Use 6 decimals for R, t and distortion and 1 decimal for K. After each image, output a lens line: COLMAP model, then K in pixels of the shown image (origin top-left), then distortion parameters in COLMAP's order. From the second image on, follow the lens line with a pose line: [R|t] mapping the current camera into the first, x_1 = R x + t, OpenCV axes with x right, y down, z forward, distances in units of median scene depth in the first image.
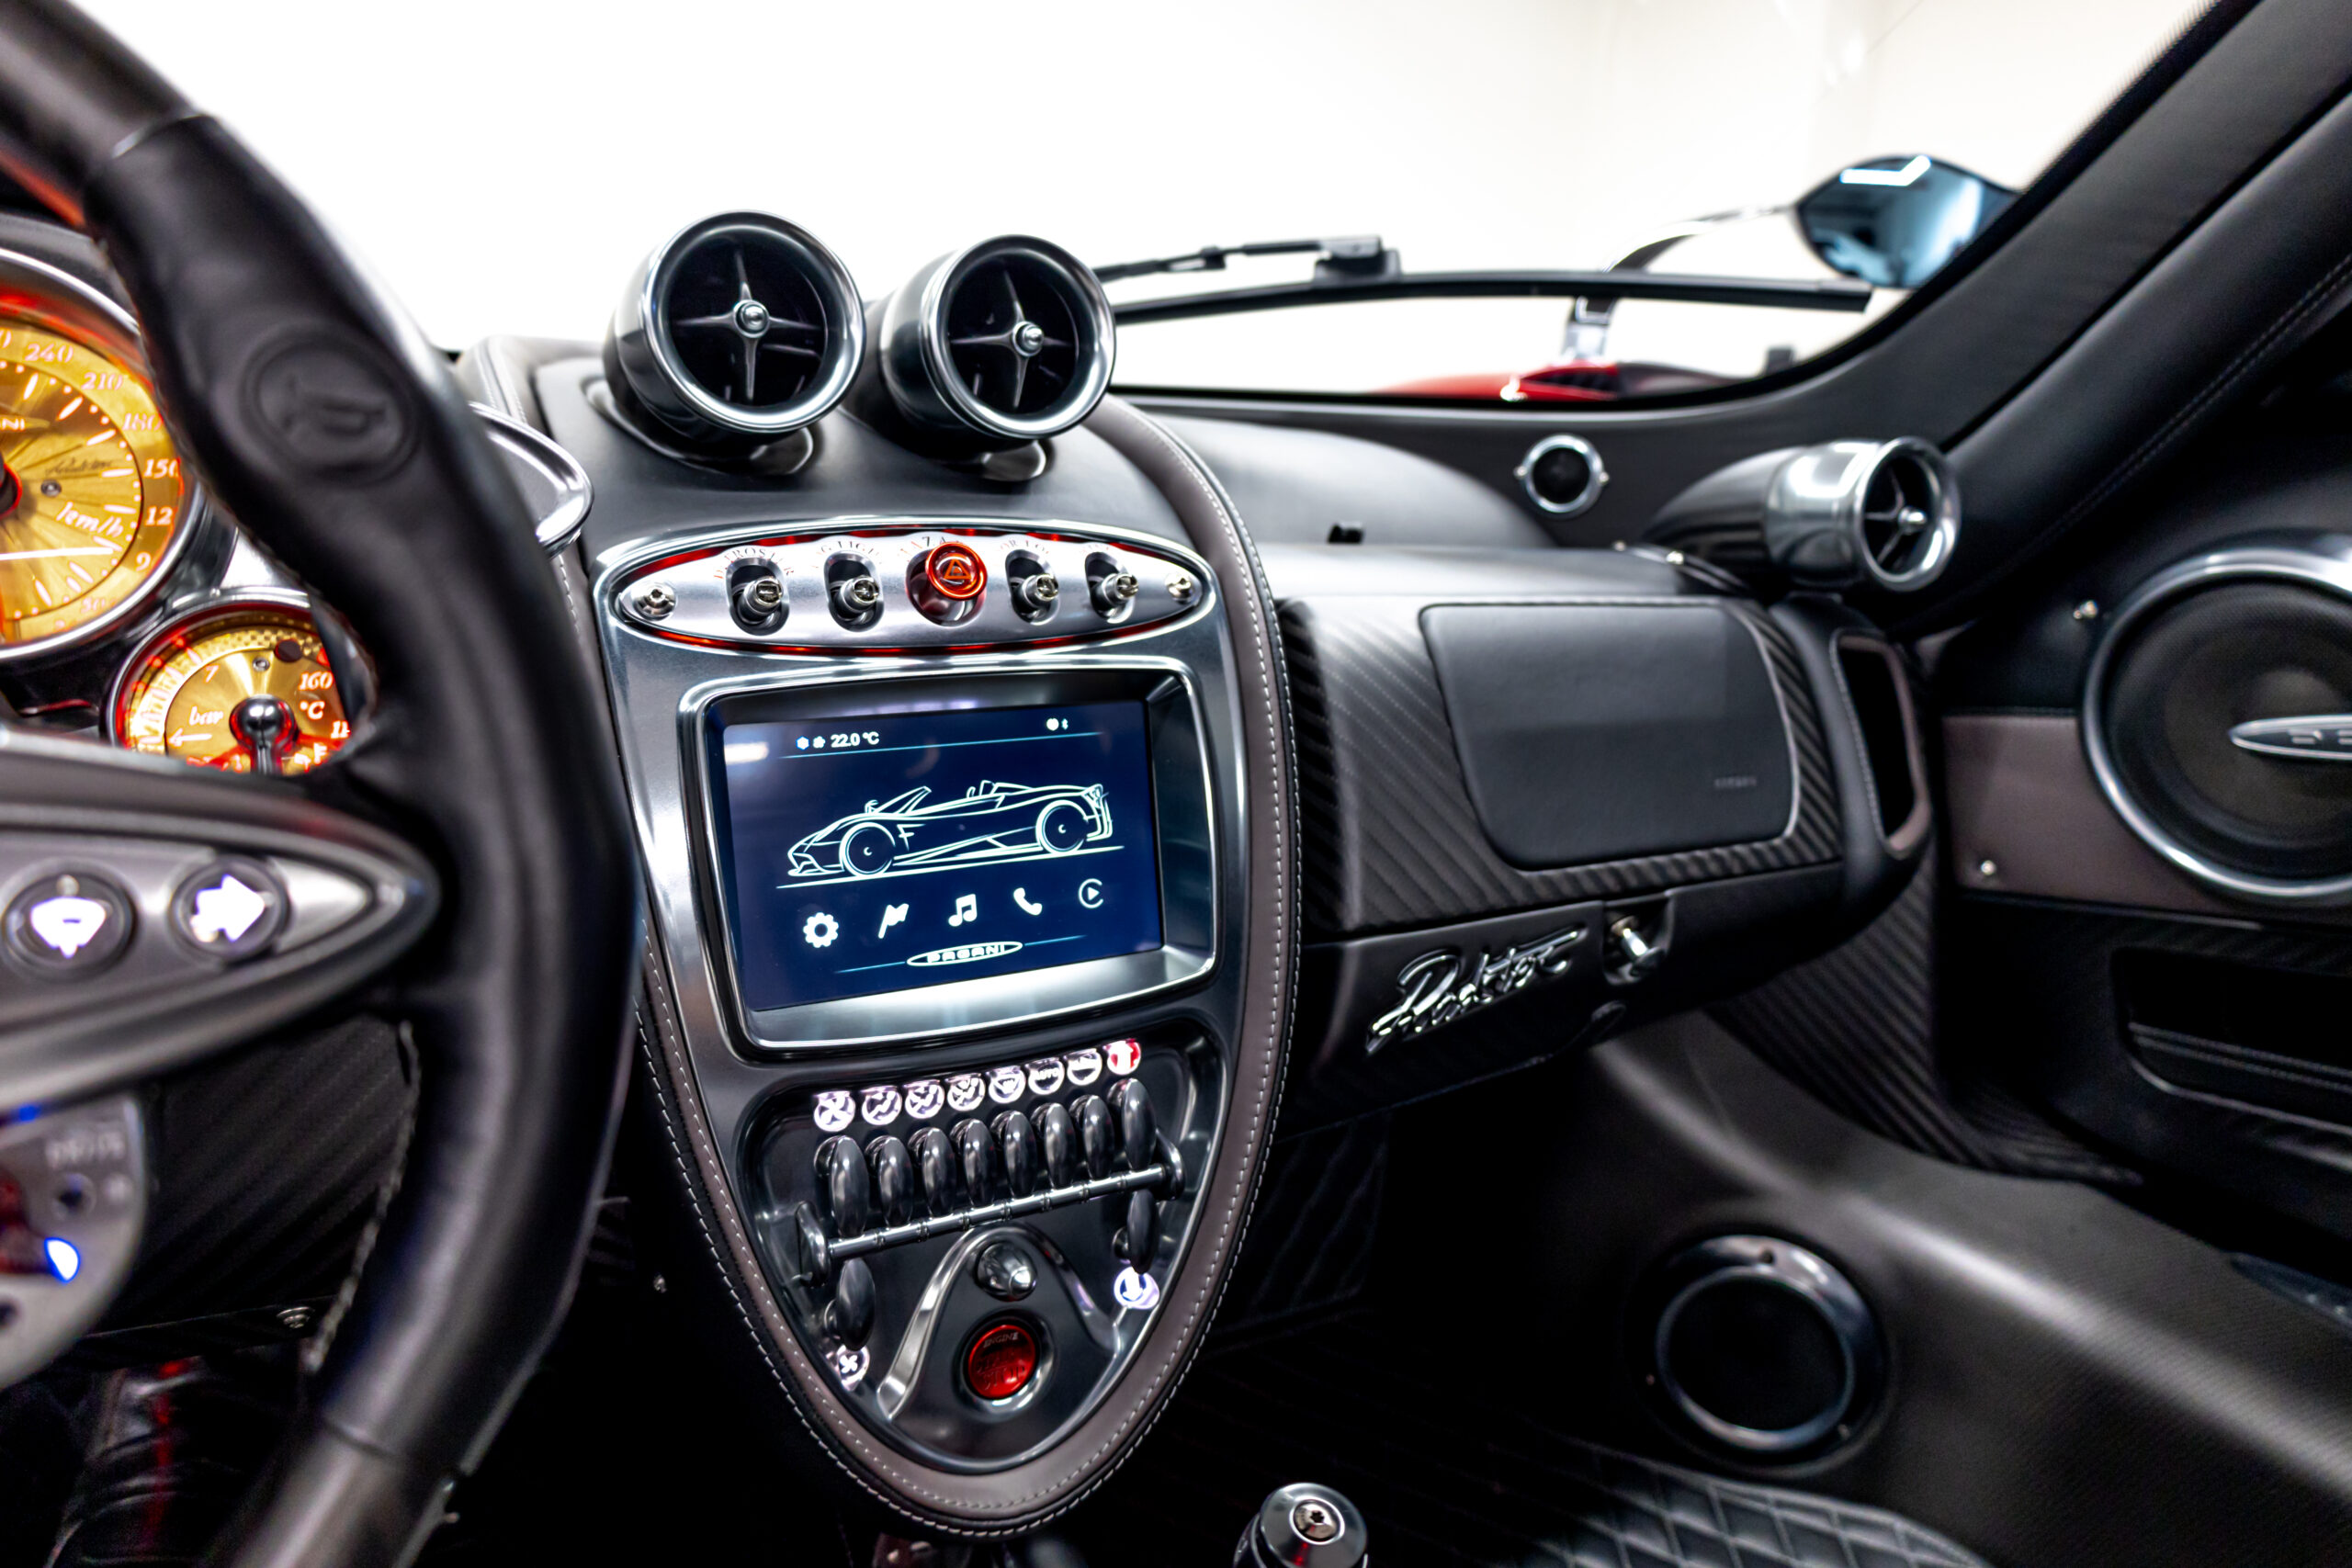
lens RADIAL K [[1514.1, 0, 1176.0], [0, 1514.1, 784.0], [0, 0, 1]] dist [-0.003380, 0.004198]
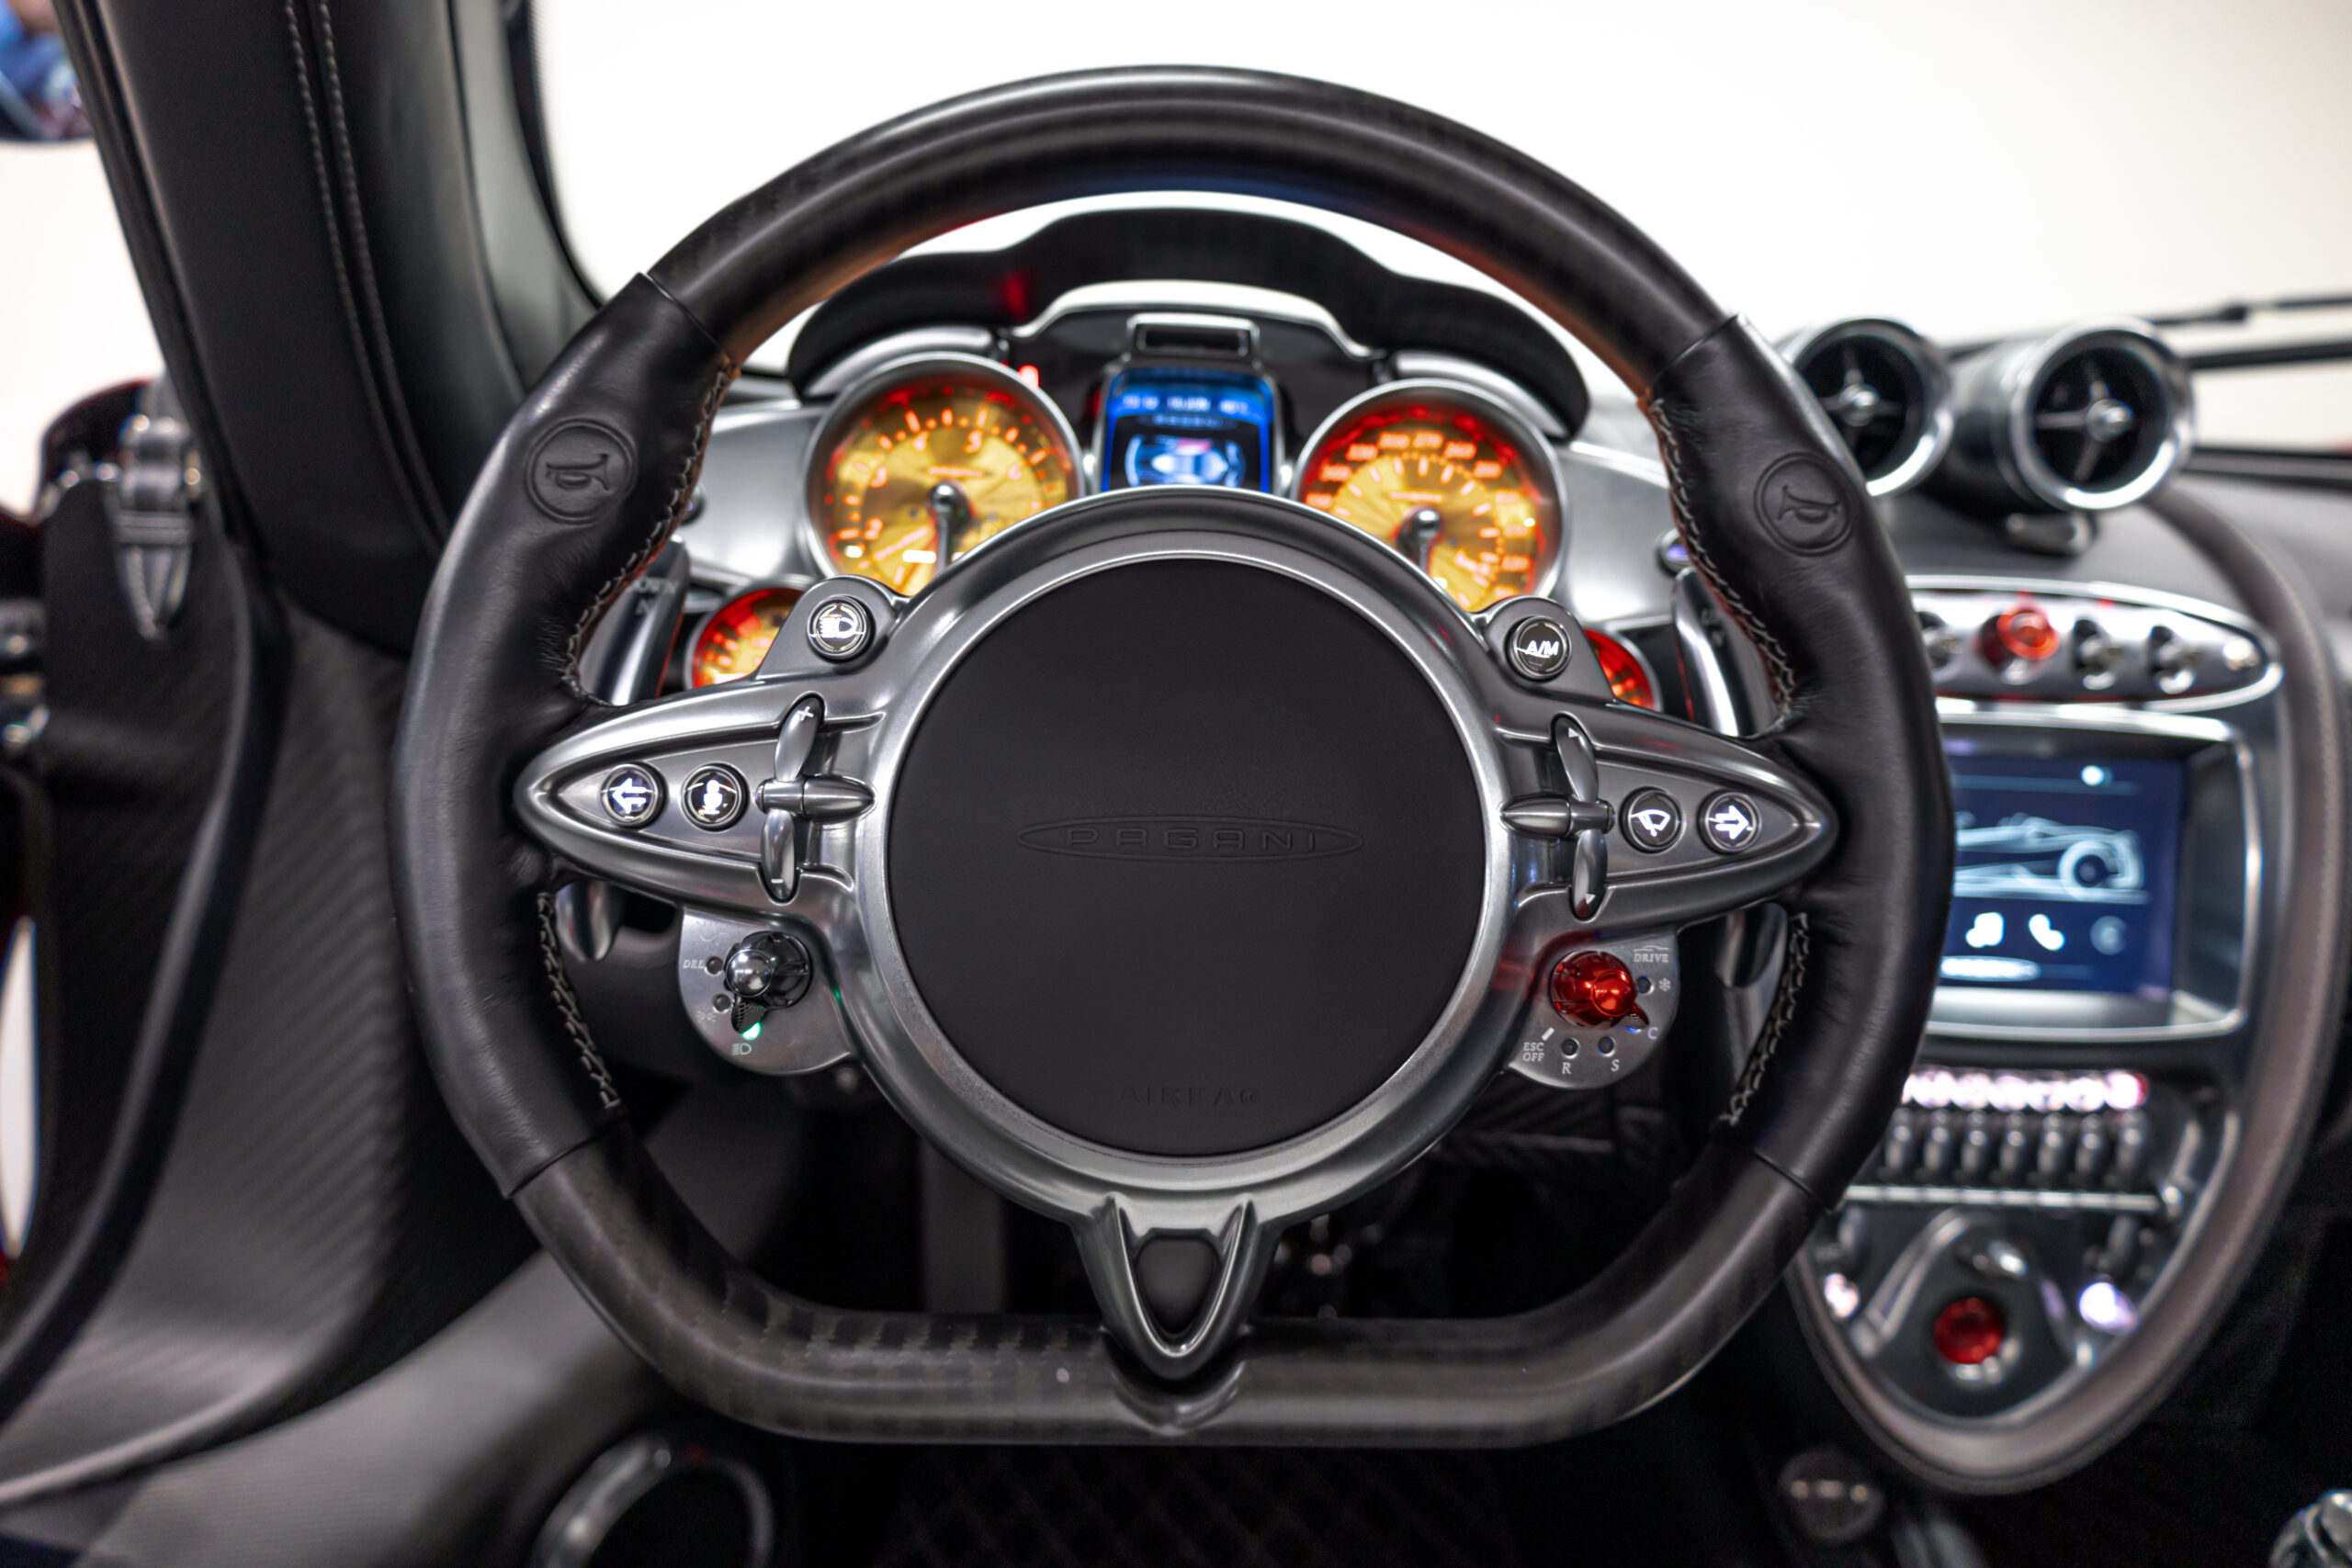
lens RADIAL K [[1514.1, 0, 1176.0], [0, 1514.1, 784.0], [0, 0, 1]] dist [-0.003380, 0.004198]
pose [[0.889819, 0.122823, -0.439473, -0.191276], [-0.130374, 0.991378, 0.013094, 0.039213], [0.437292, 0.045644, 0.898160, -0.268121]]
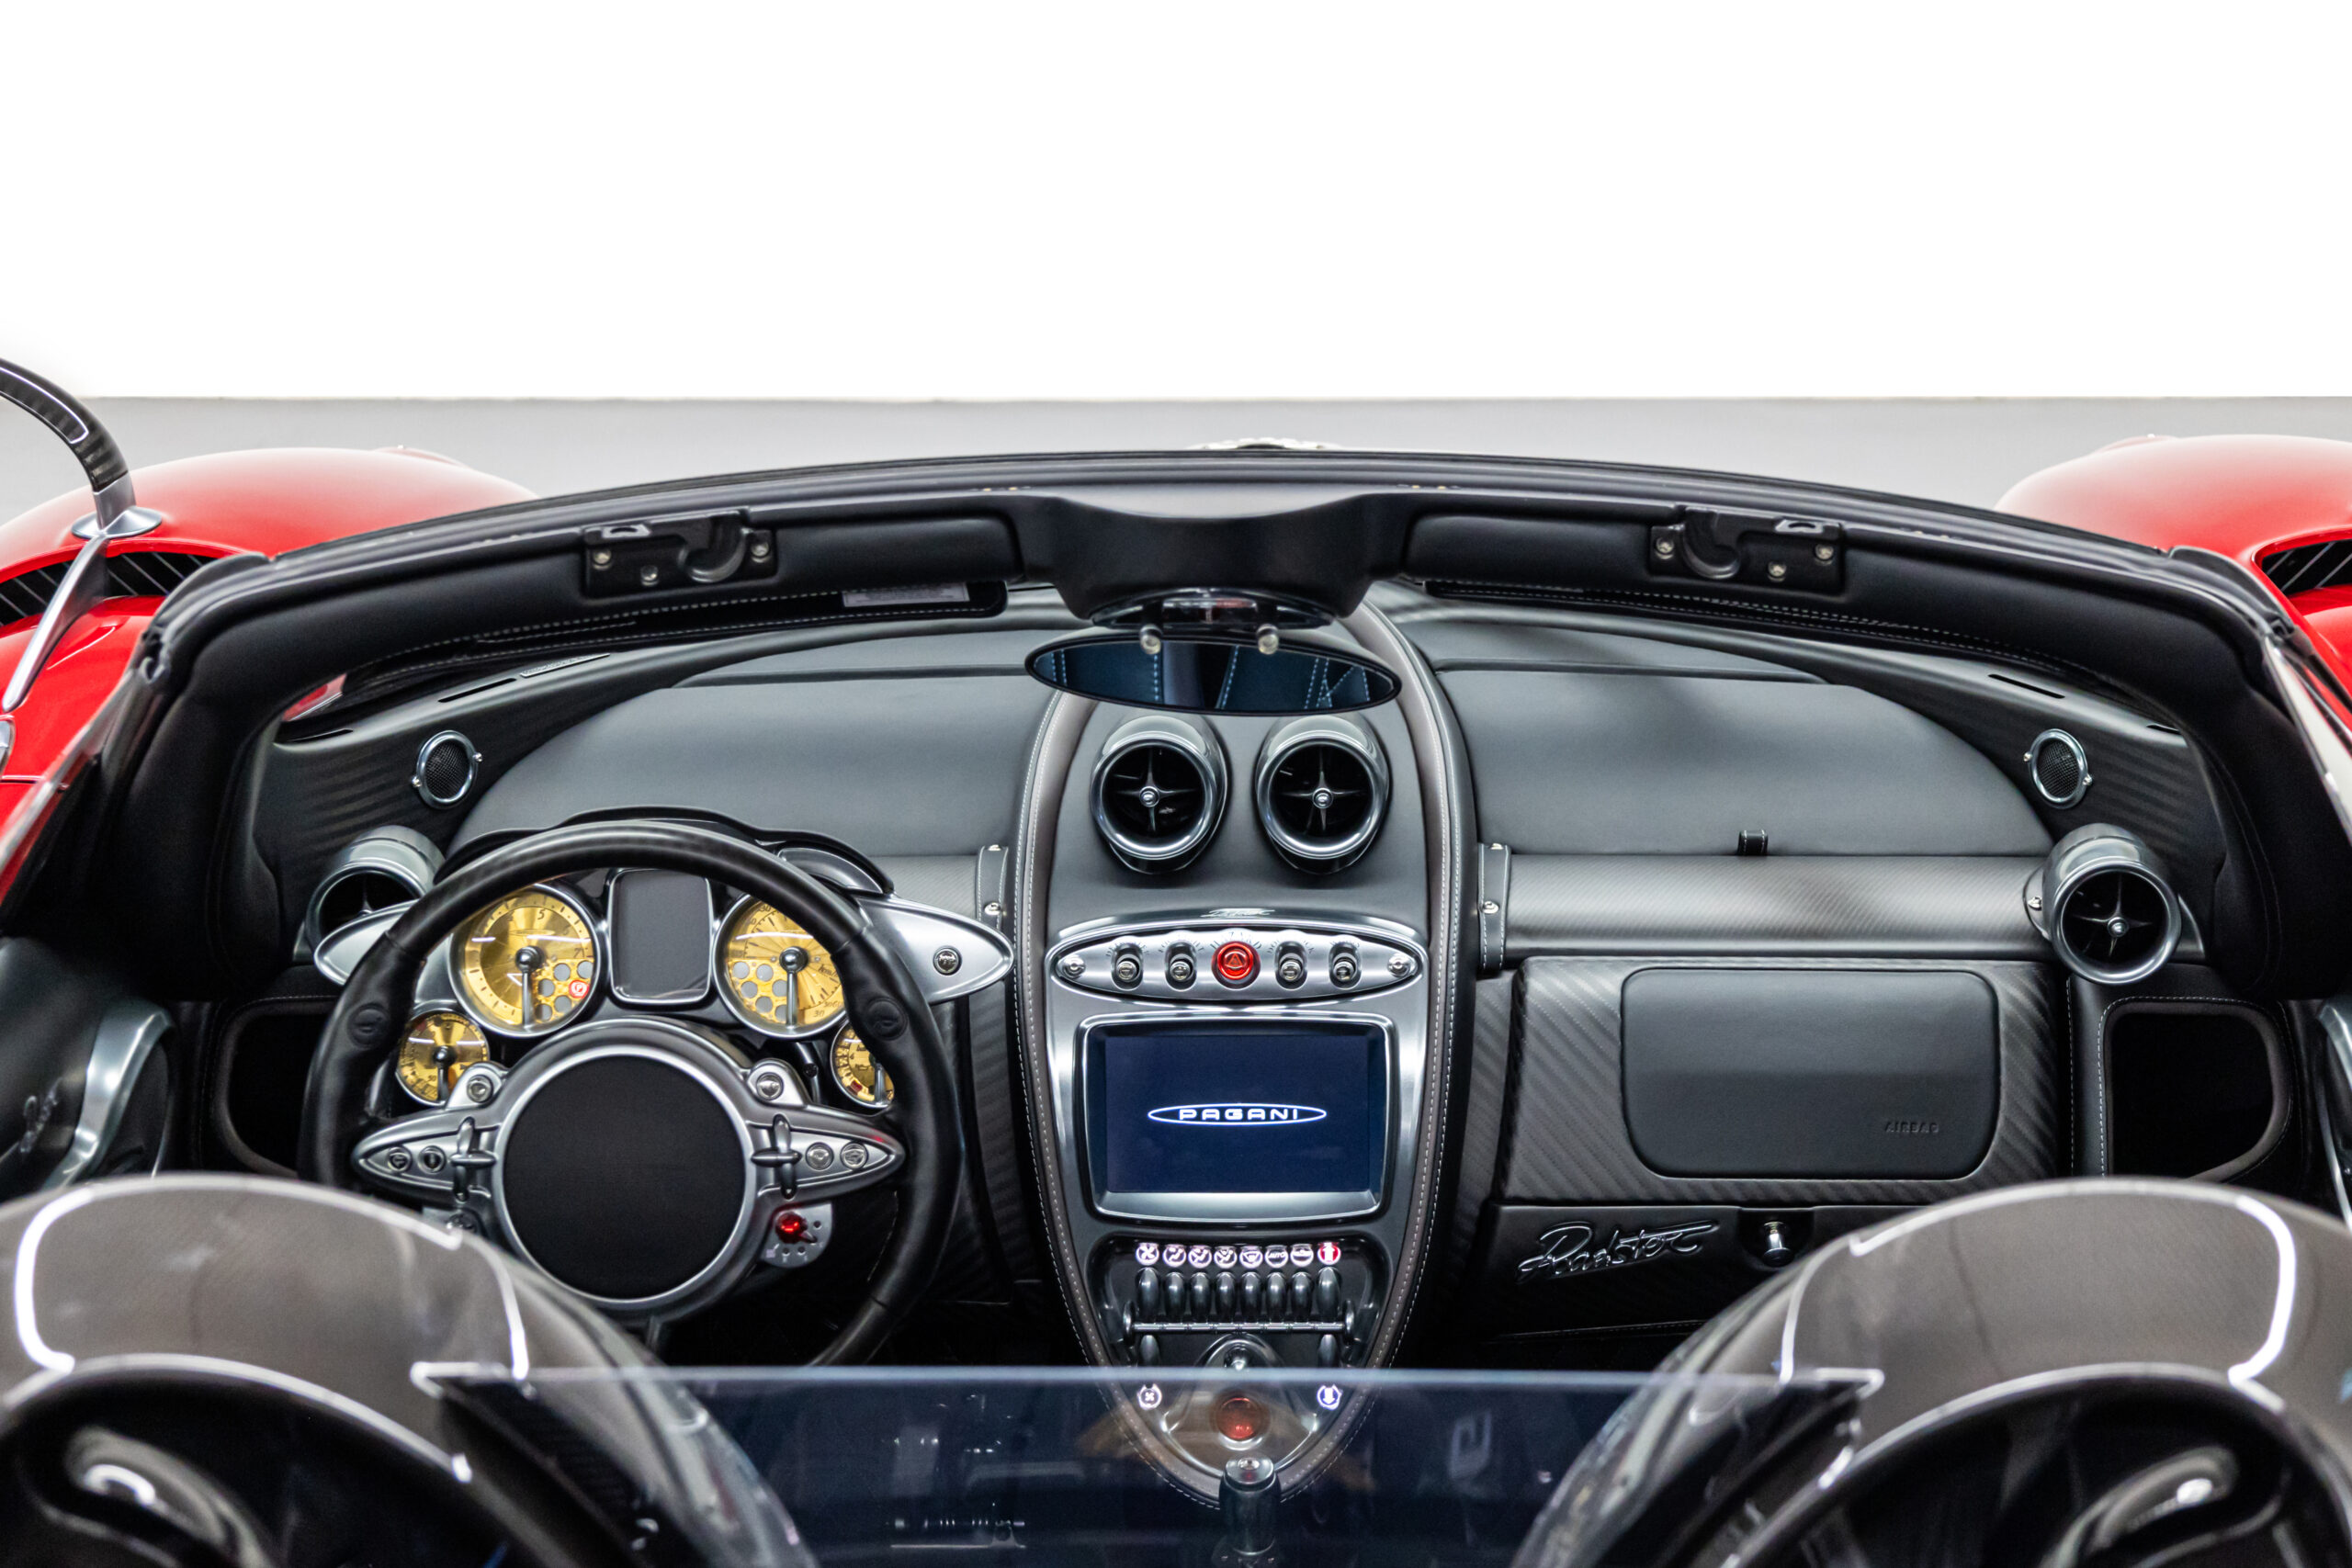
lens RADIAL K [[4962.9, 0, 1176.0], [0, 4962.9, 784.0], [0, 0, 1]] dist [0.052502, 0.098389]
pose [[0.856609, 0.119530, -0.501930, 2.486244], [-0.072197, 0.990993, 0.112784, -0.926594], [0.510890, -0.060374, 0.857523, -3.695262]]
